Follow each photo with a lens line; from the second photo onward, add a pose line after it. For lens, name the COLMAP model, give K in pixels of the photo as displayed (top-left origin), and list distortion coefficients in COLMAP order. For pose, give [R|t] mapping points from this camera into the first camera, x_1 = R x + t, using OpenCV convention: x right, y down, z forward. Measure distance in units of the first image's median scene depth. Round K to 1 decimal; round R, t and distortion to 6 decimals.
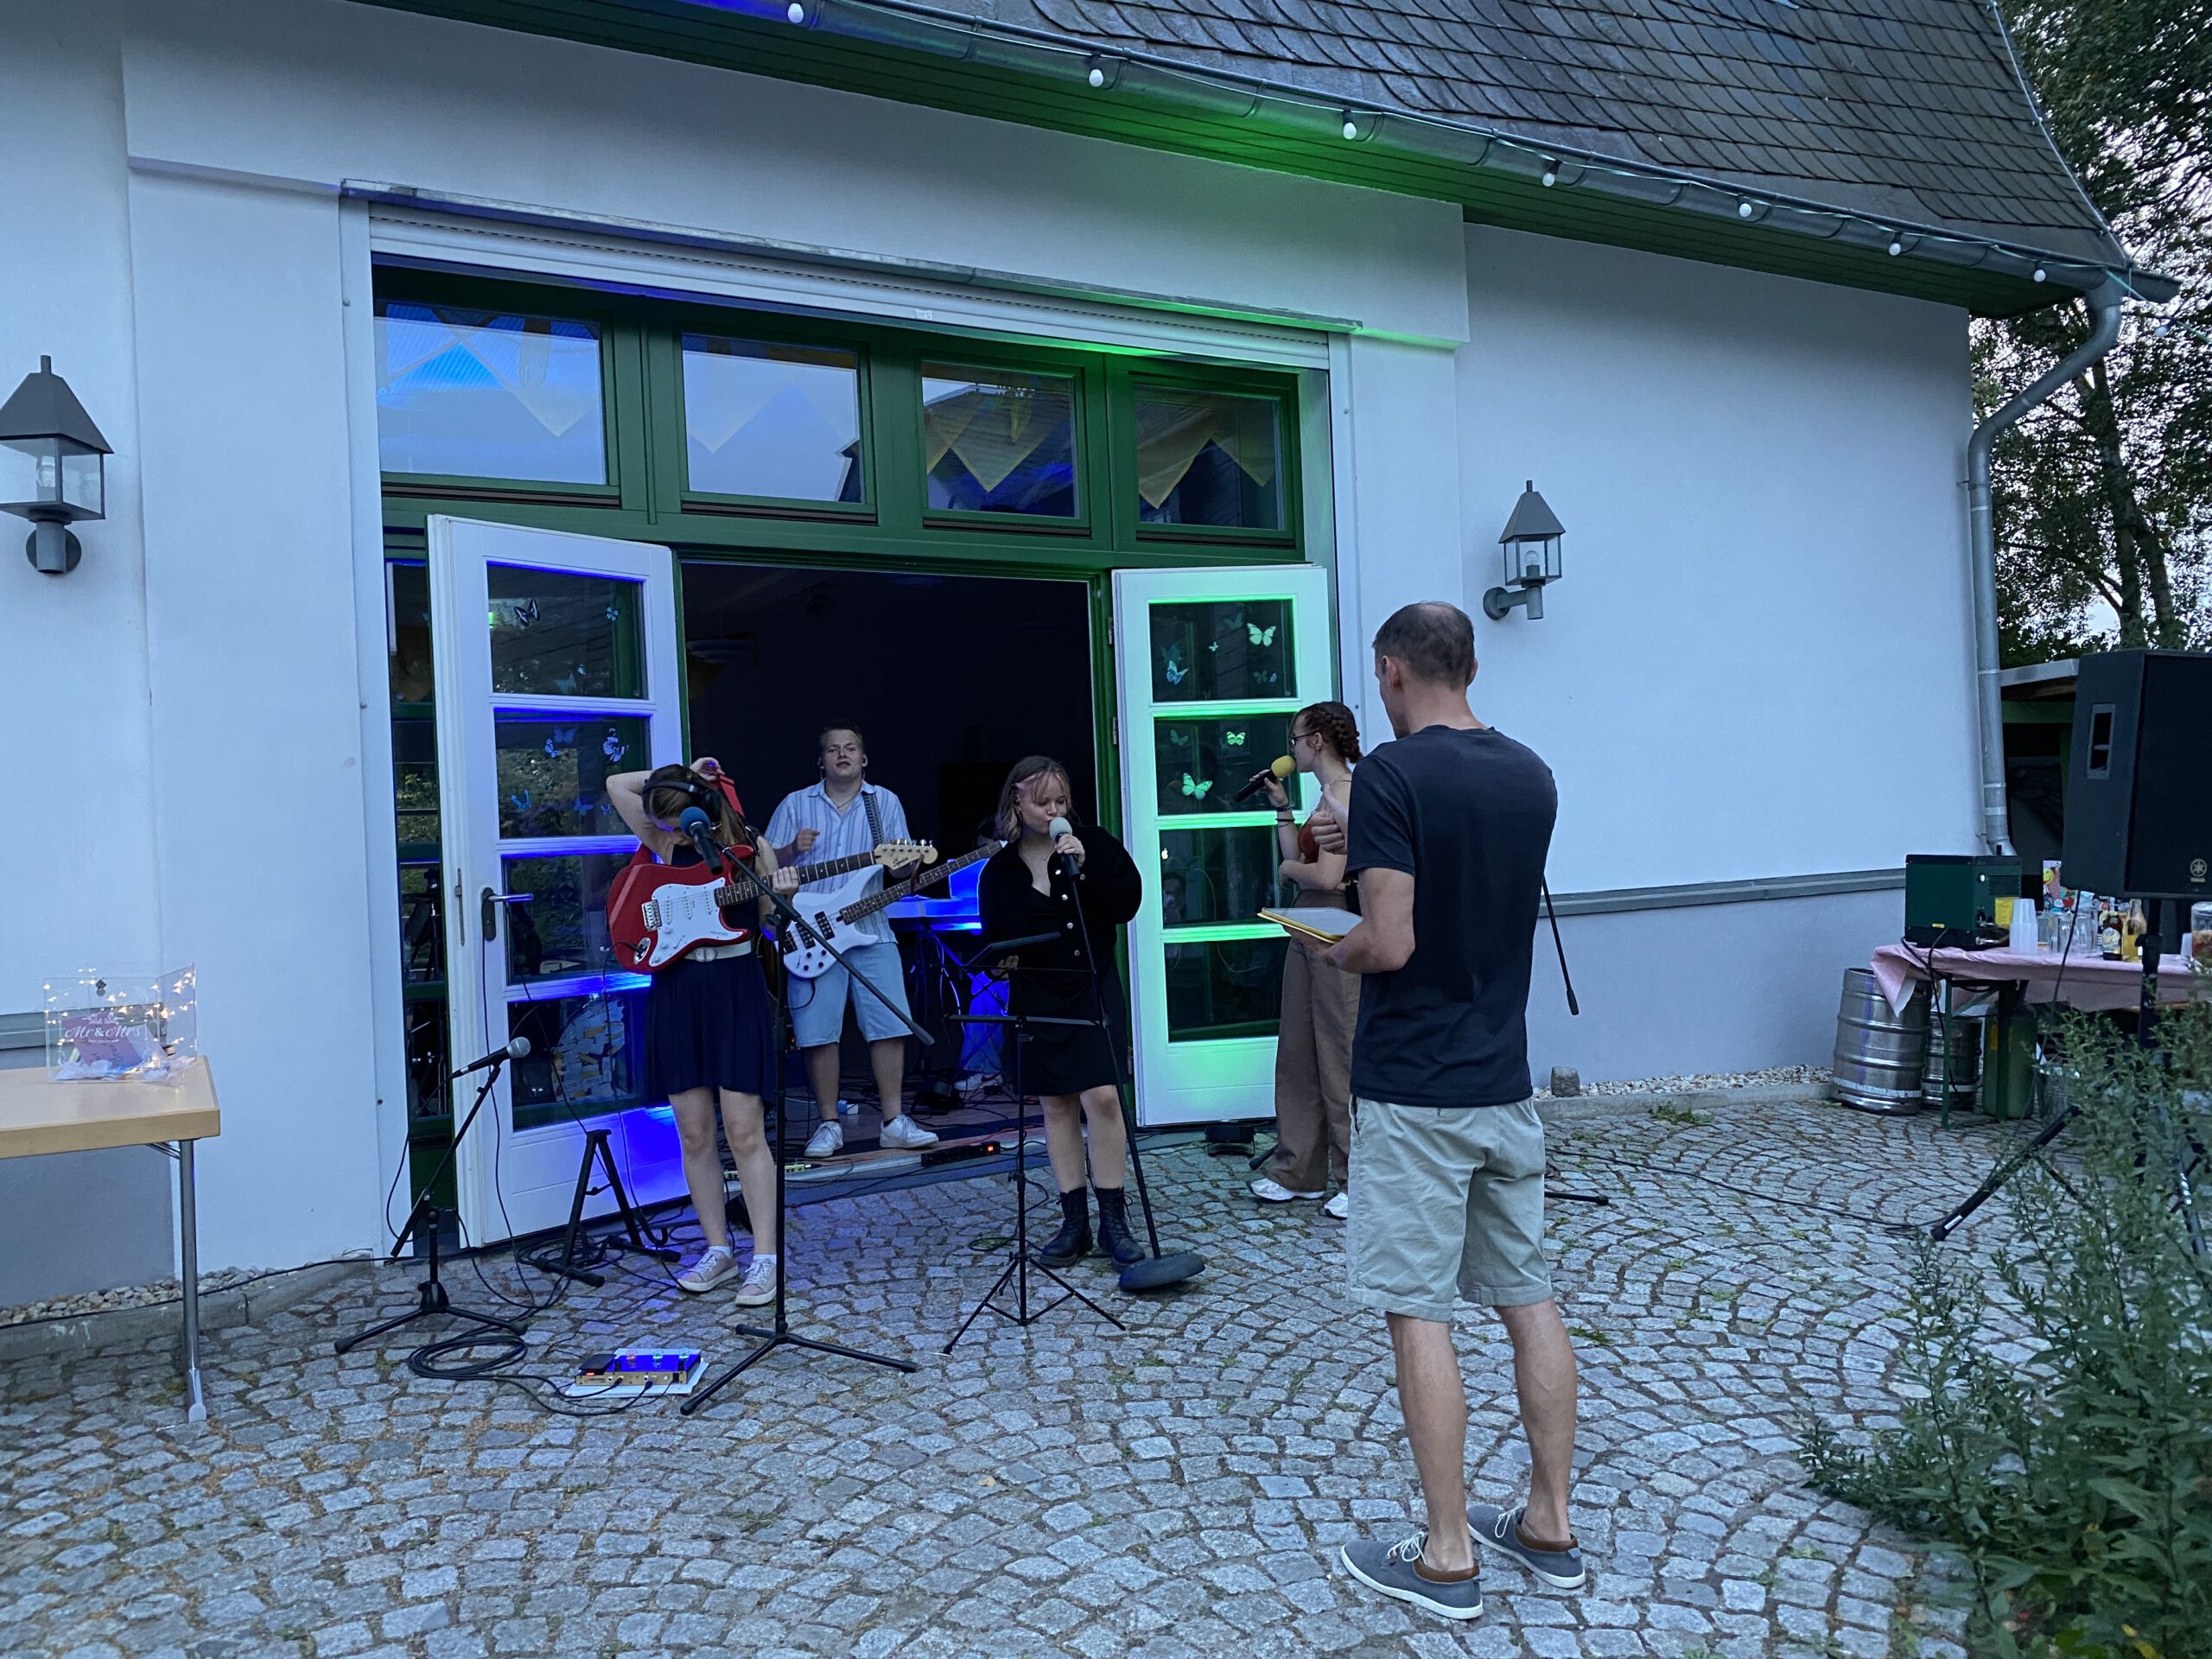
lens RADIAL K [[1501.9, 0, 1105.8], [0, 1501.9, 829.6], [0, 0, 1]] dist [0.001502, 0.000278]
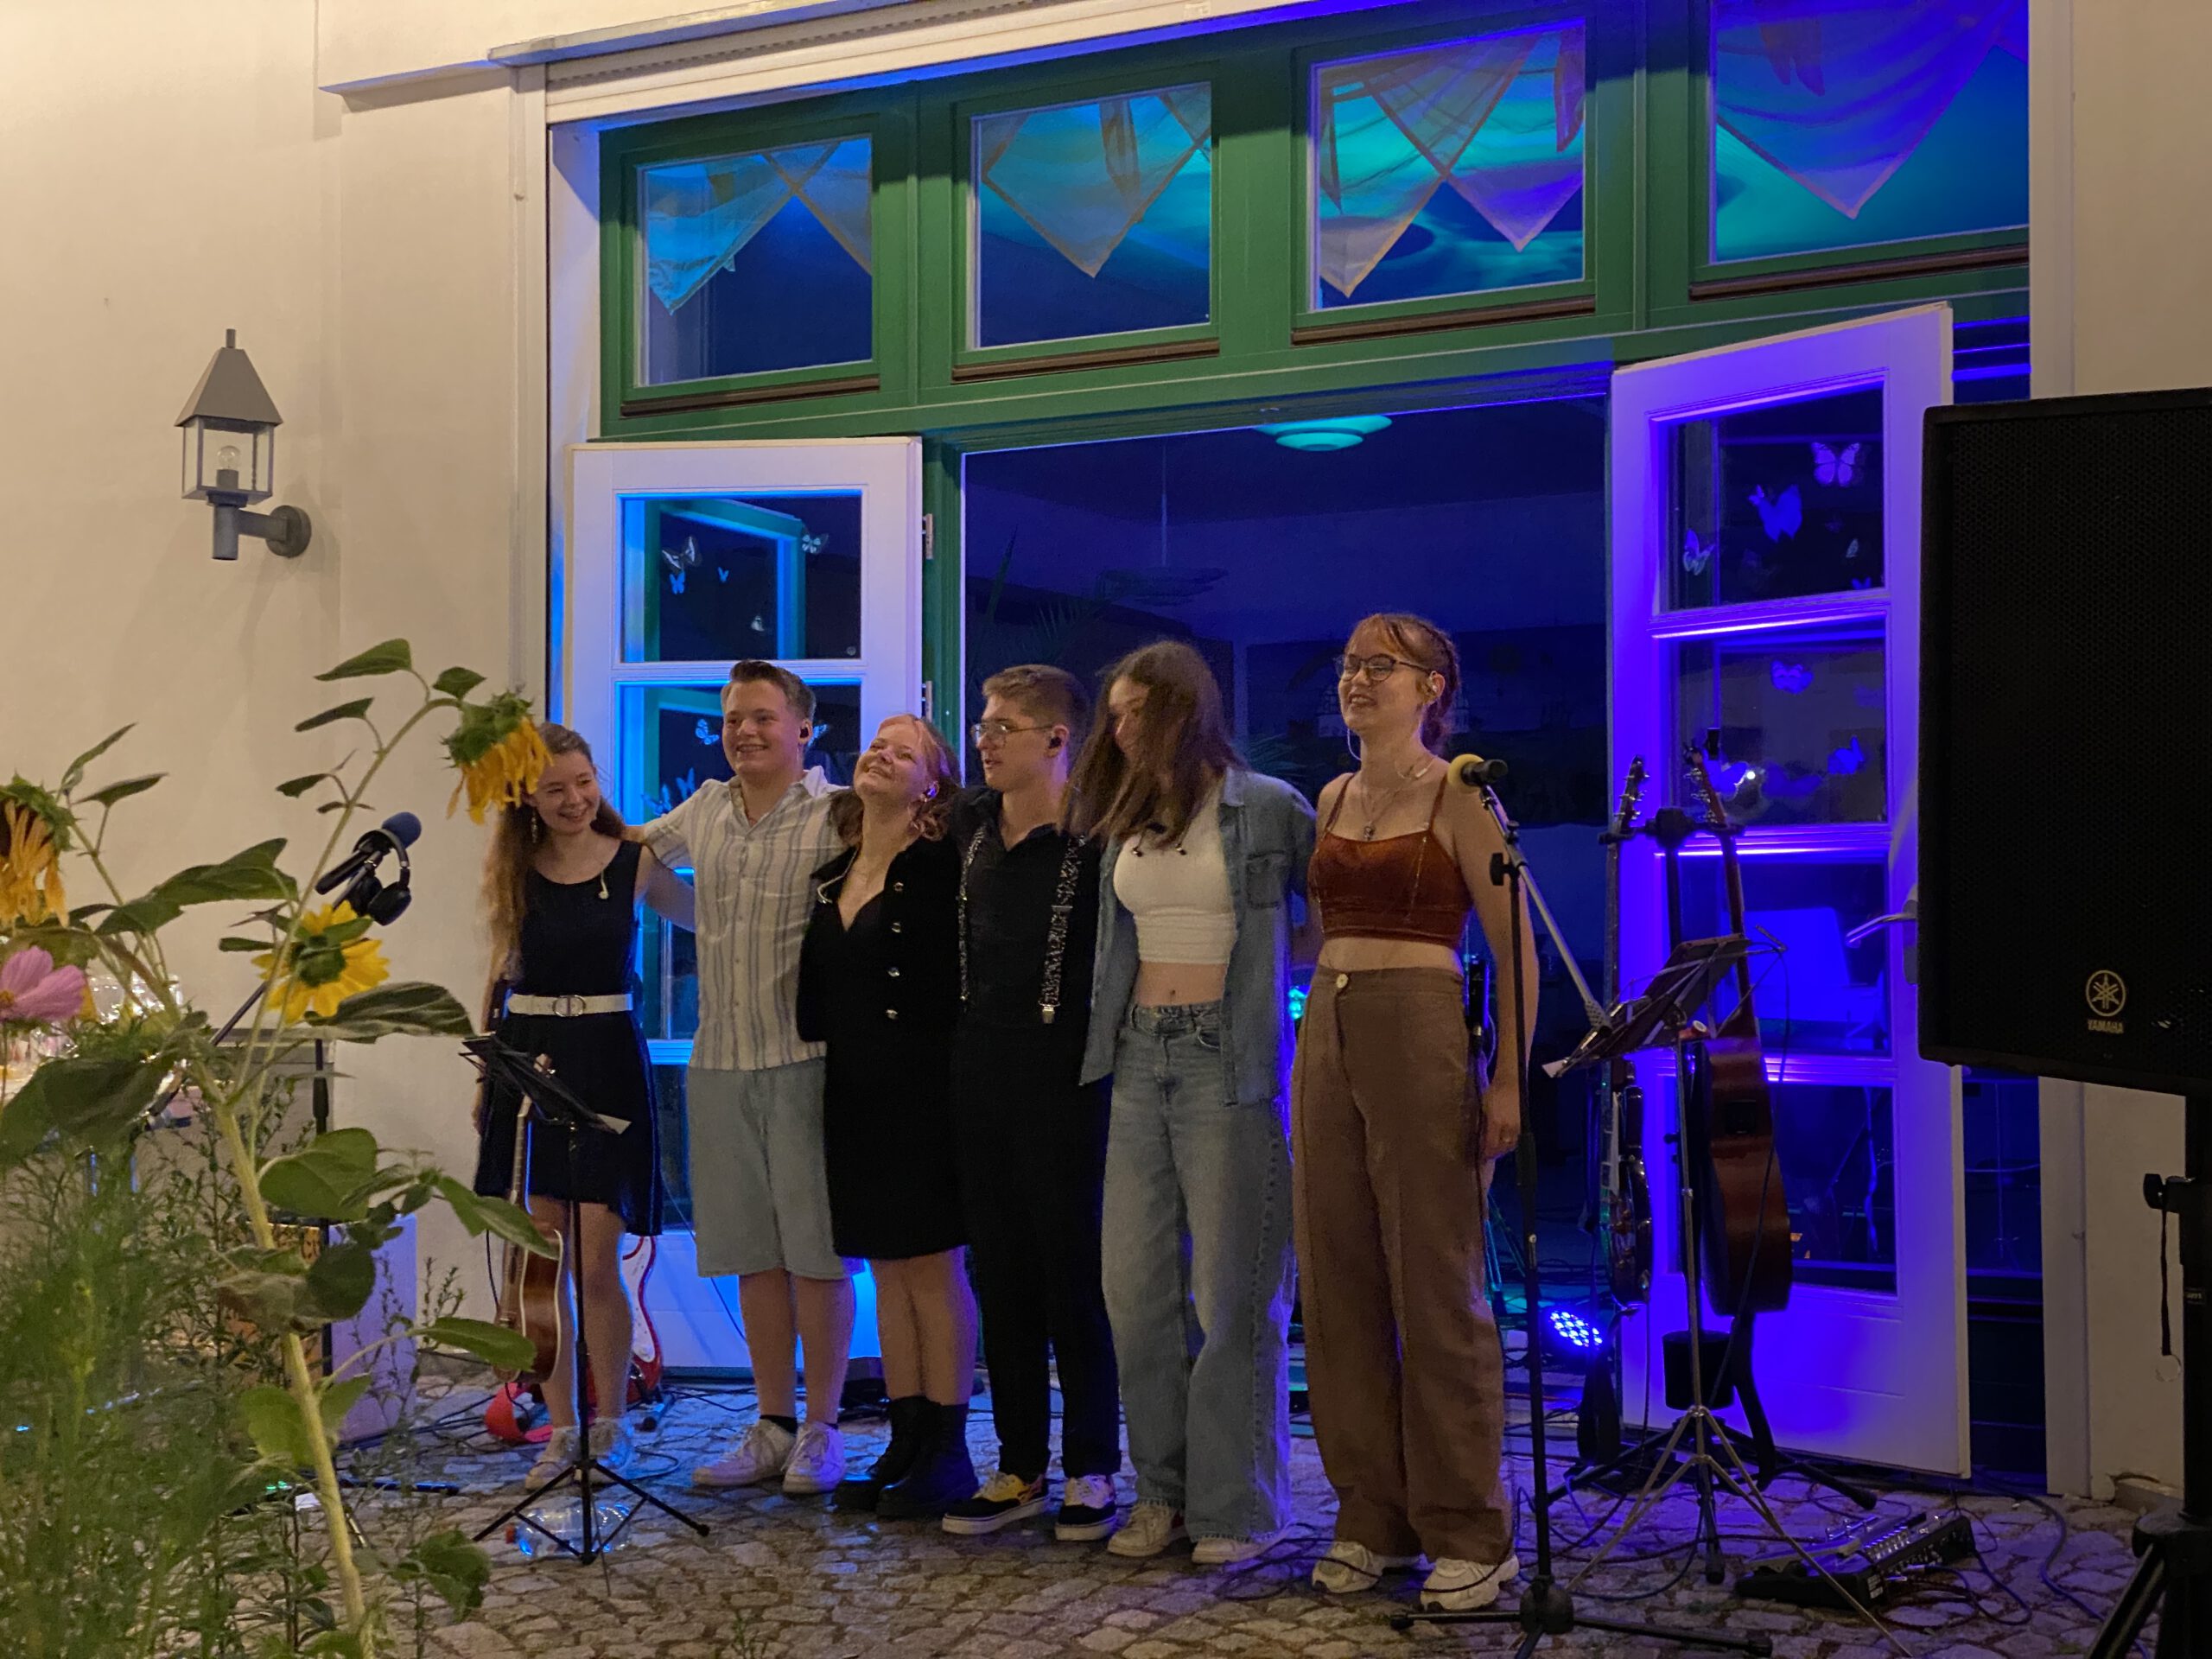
lens RADIAL K [[3362.2, 0, 1097.1], [0, 3362.2, 823.2], [0, 0, 1]] dist [0.226947, -0.503705]
pose [[0.469460, 0.011114, -0.882884, 0.973438], [-0.027399, 0.999623, -0.001985, -0.004351], [0.882529, 0.025122, 0.469587, 0.277491]]
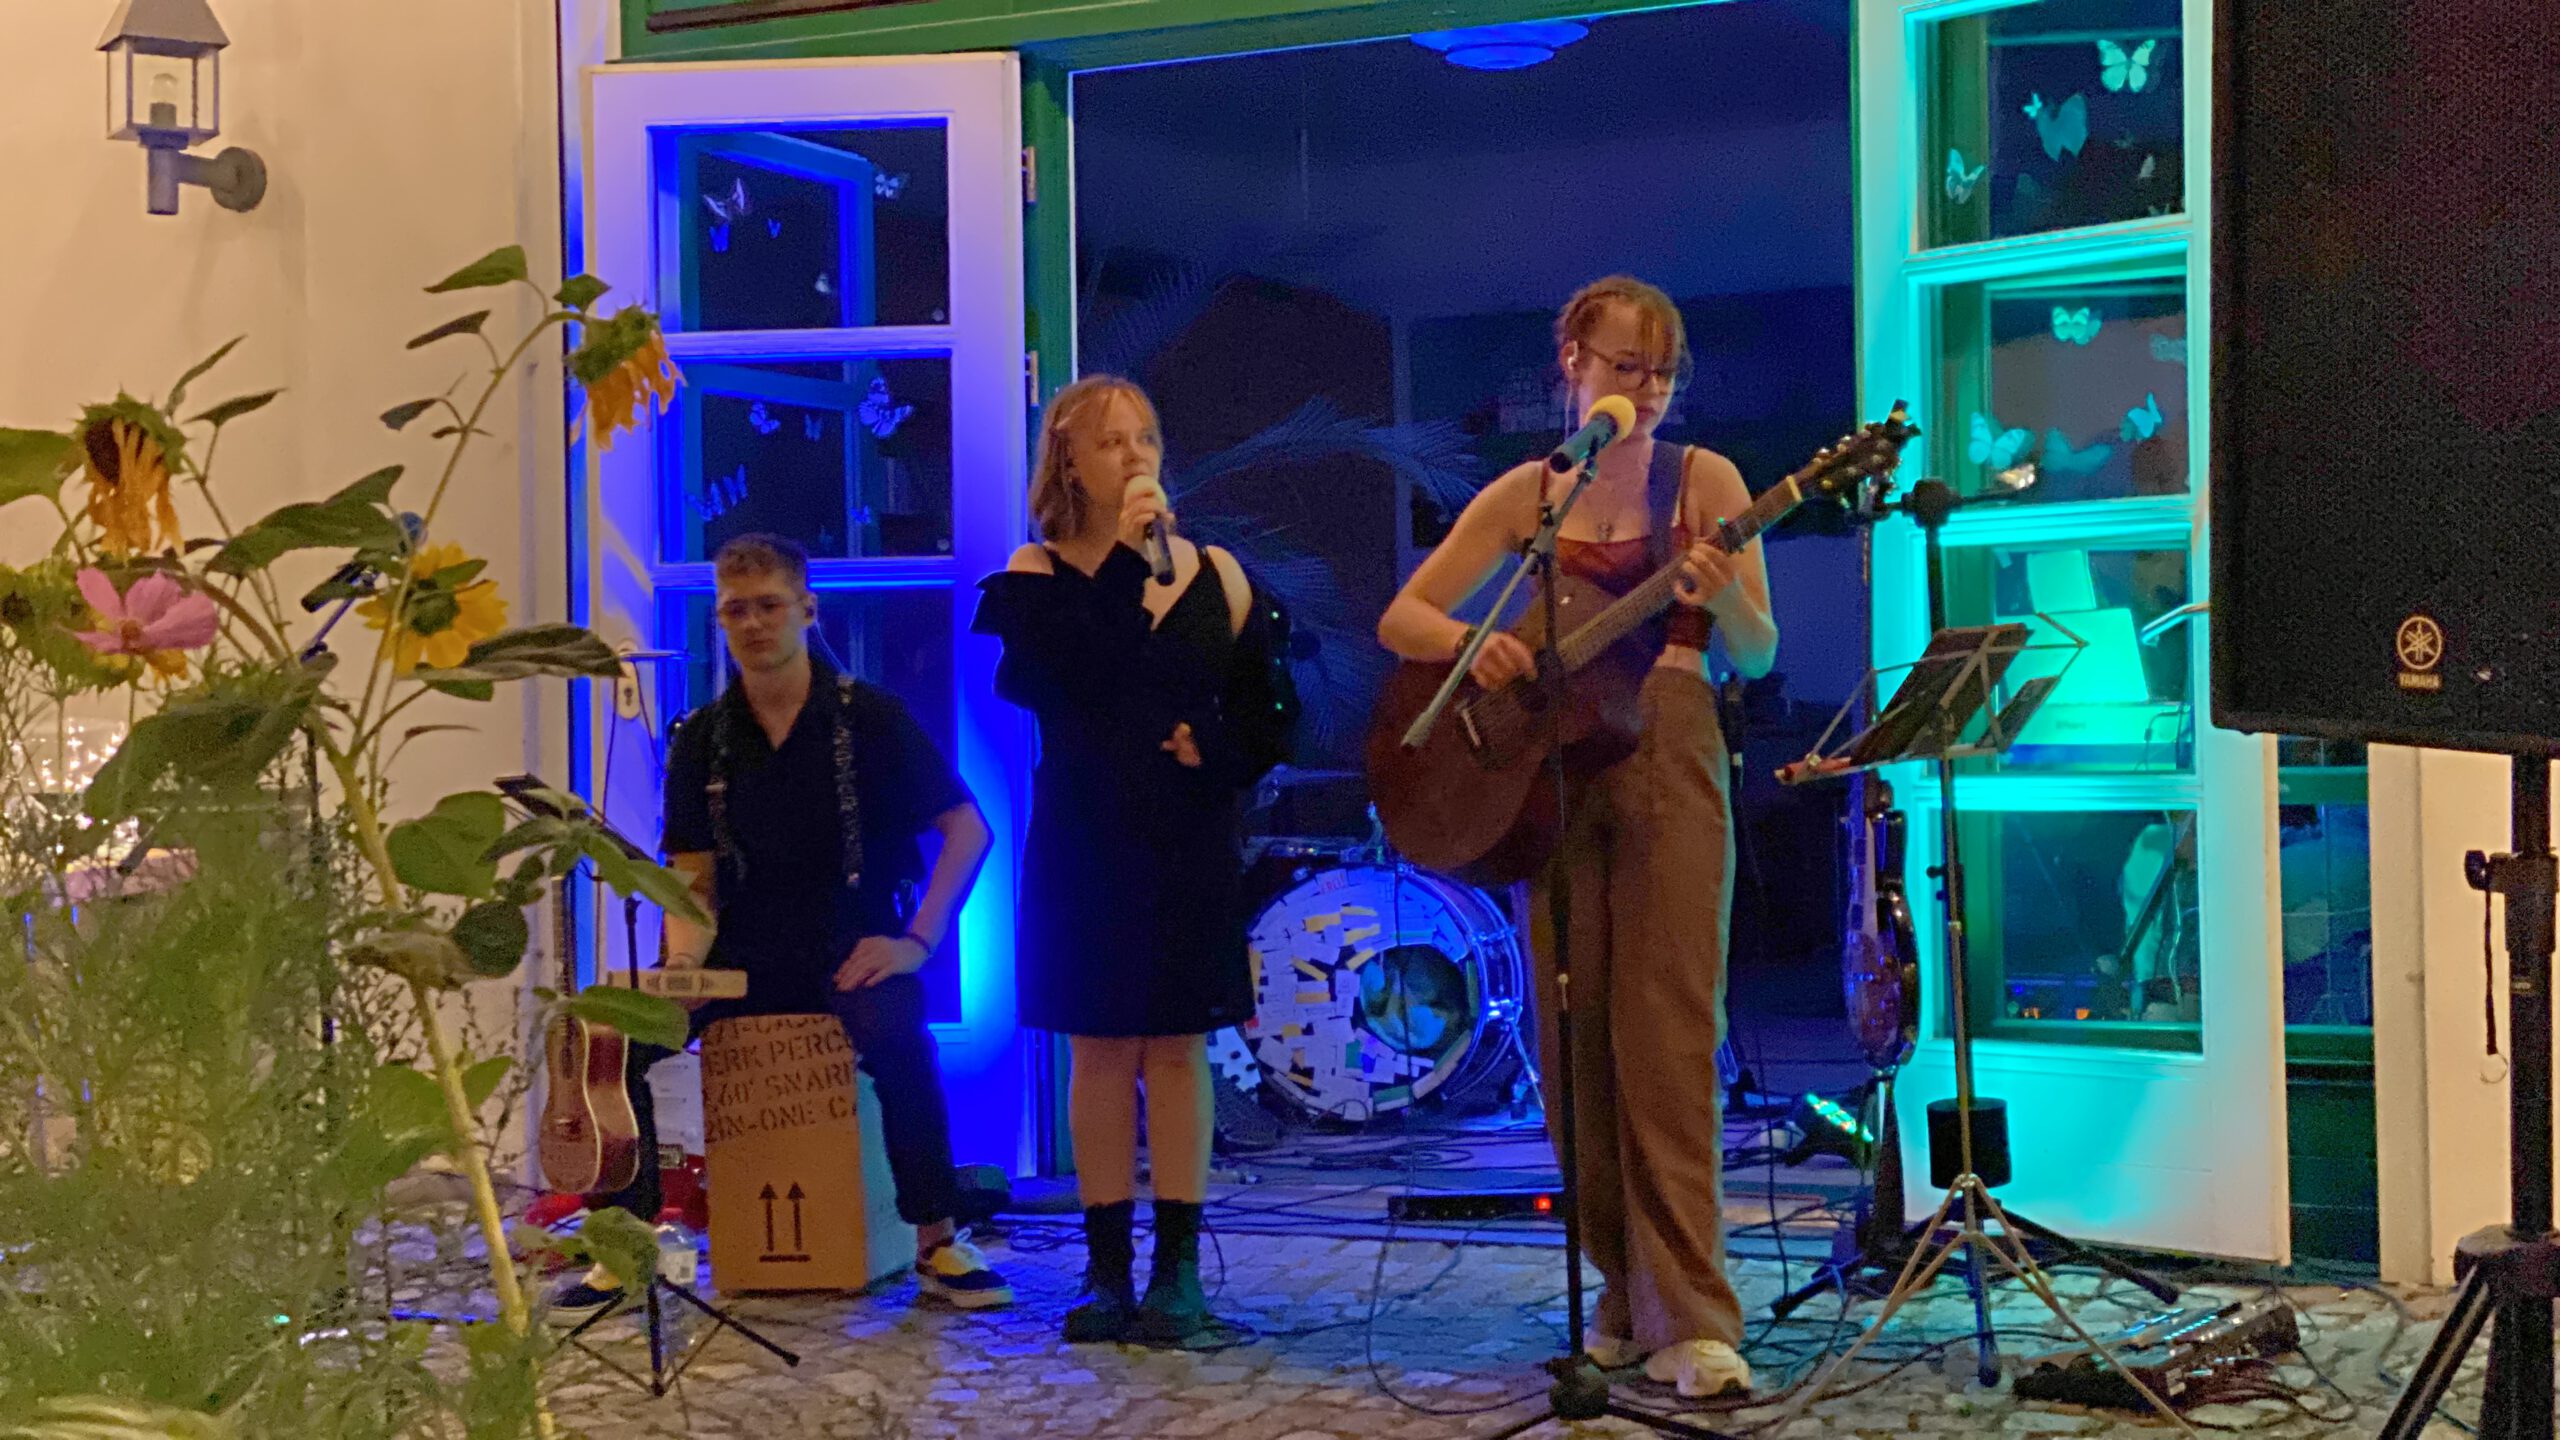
lens RADIAL K [[4321.4, 0, 1286.7], [0, 4321.4, 723.2], [0, 0, 1]] dist [0.203250, -0.201056]
pose [[0.485982, 0.033695, -0.873319, 1.037433], [-0.011850, 0.999419, 0.031966, 0.012965], [0.873888, -0.005186, 0.486099, 0.231040]]
